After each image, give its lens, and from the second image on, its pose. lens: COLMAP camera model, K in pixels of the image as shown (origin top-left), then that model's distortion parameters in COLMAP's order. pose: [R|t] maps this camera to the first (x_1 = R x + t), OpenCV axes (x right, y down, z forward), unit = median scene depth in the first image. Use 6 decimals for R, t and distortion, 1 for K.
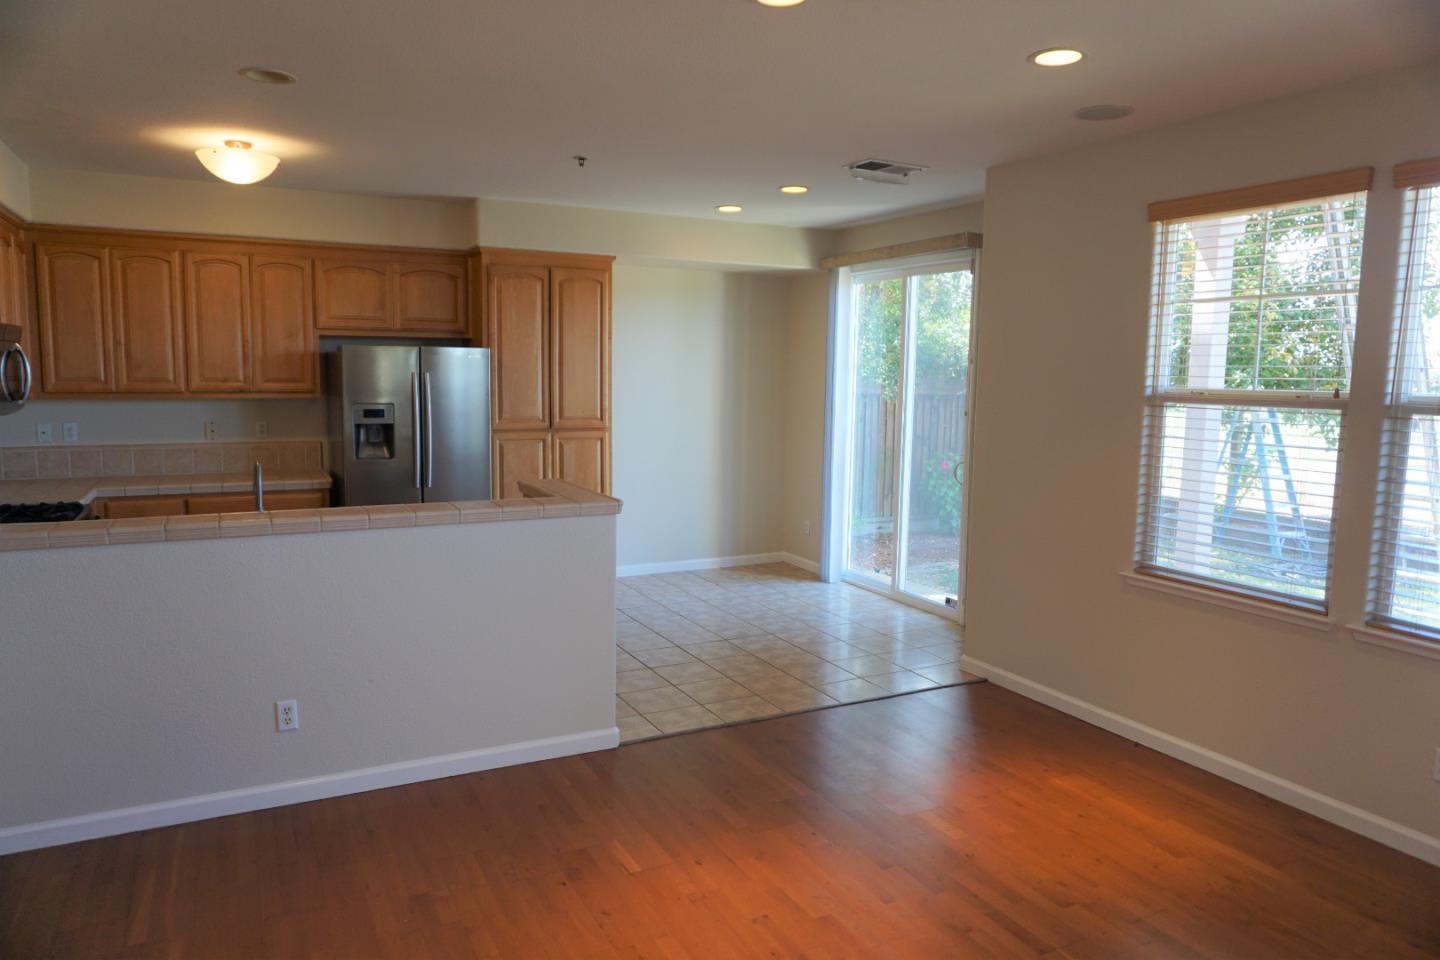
lens RADIAL K [[967.0, 0, 720.3], [0, 967.0, 482.4], [0, 0, 1]] dist [-0.038950, 0.026773]
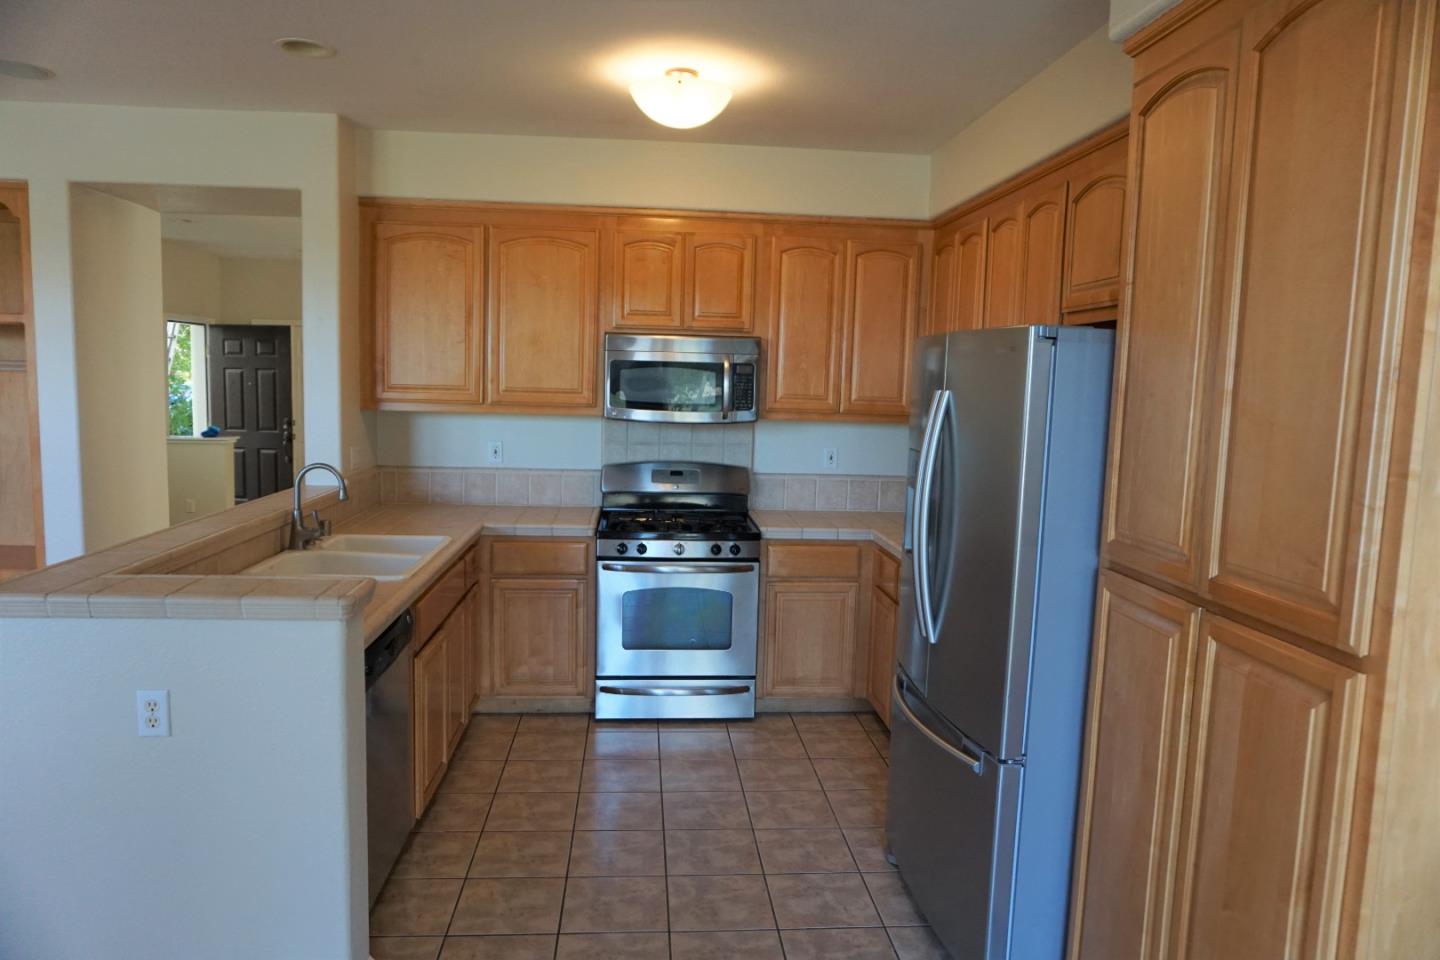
lens RADIAL K [[967.0, 0, 714.8], [0, 967.0, 473.2], [0, 0, 1]] dist [-0.038950, 0.026773]
pose [[-0.396346, 0.063515, -0.915902, 0.151083], [-0.139942, 0.981768, 0.128641, -0.119540], [0.907373, 0.179160, -0.380231, 1.085066]]
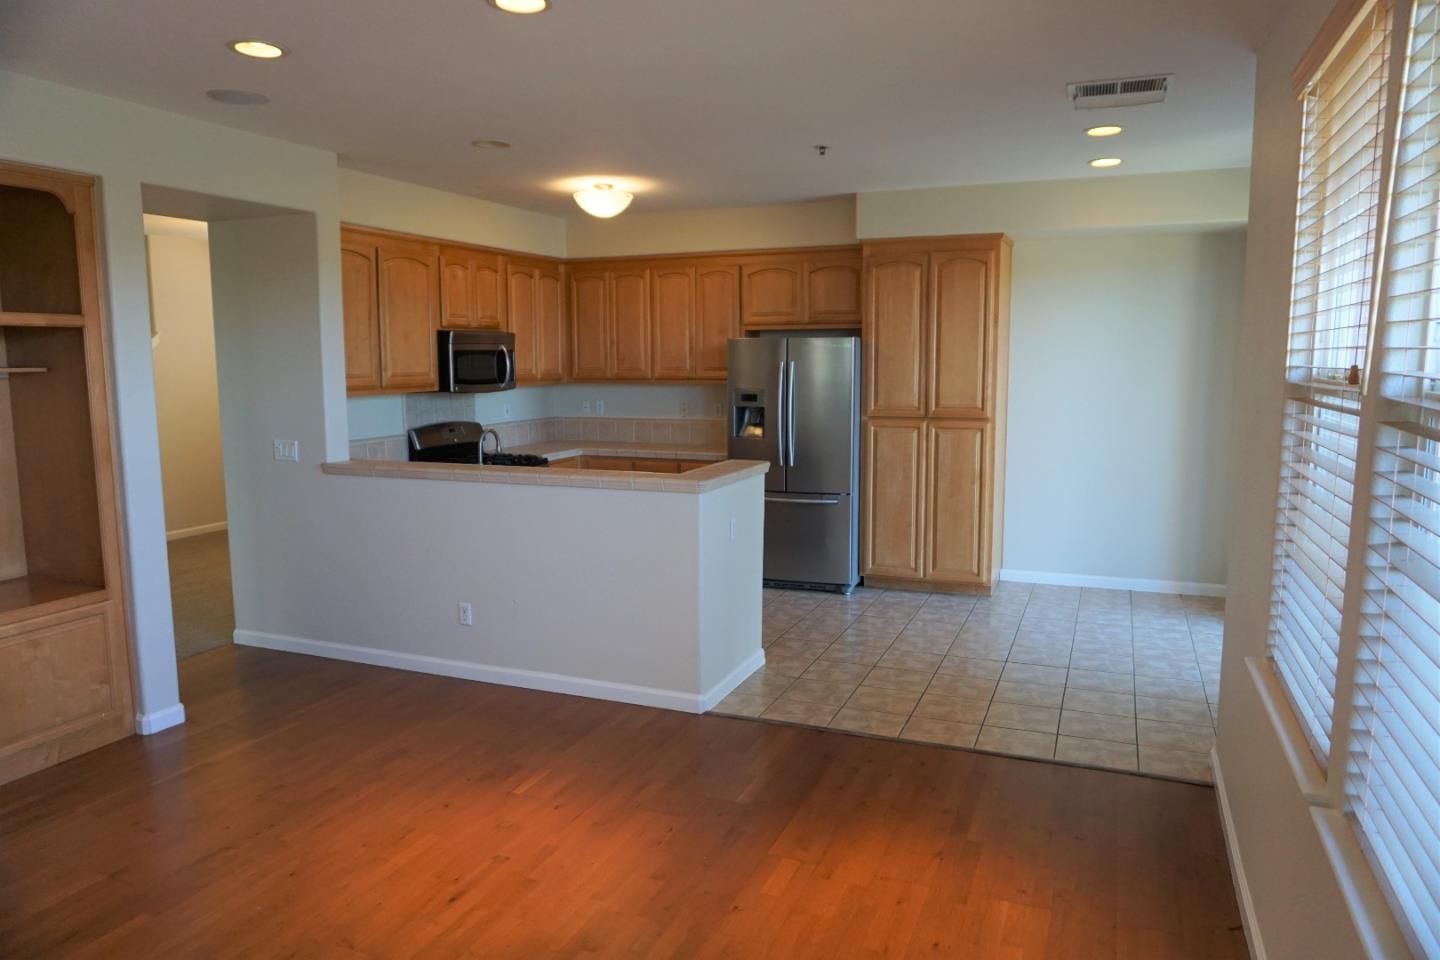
lens RADIAL K [[967.0, 0, 725.9], [0, 967.0, 484.3], [0, 0, 1]] dist [-0.038950, 0.026773]
pose [[0.643624, 0.082803, -0.760850, 0.498543], [-0.073879, 0.996209, 0.045920, -0.019540], [0.761768, 0.026656, 0.647301, 0.235173]]
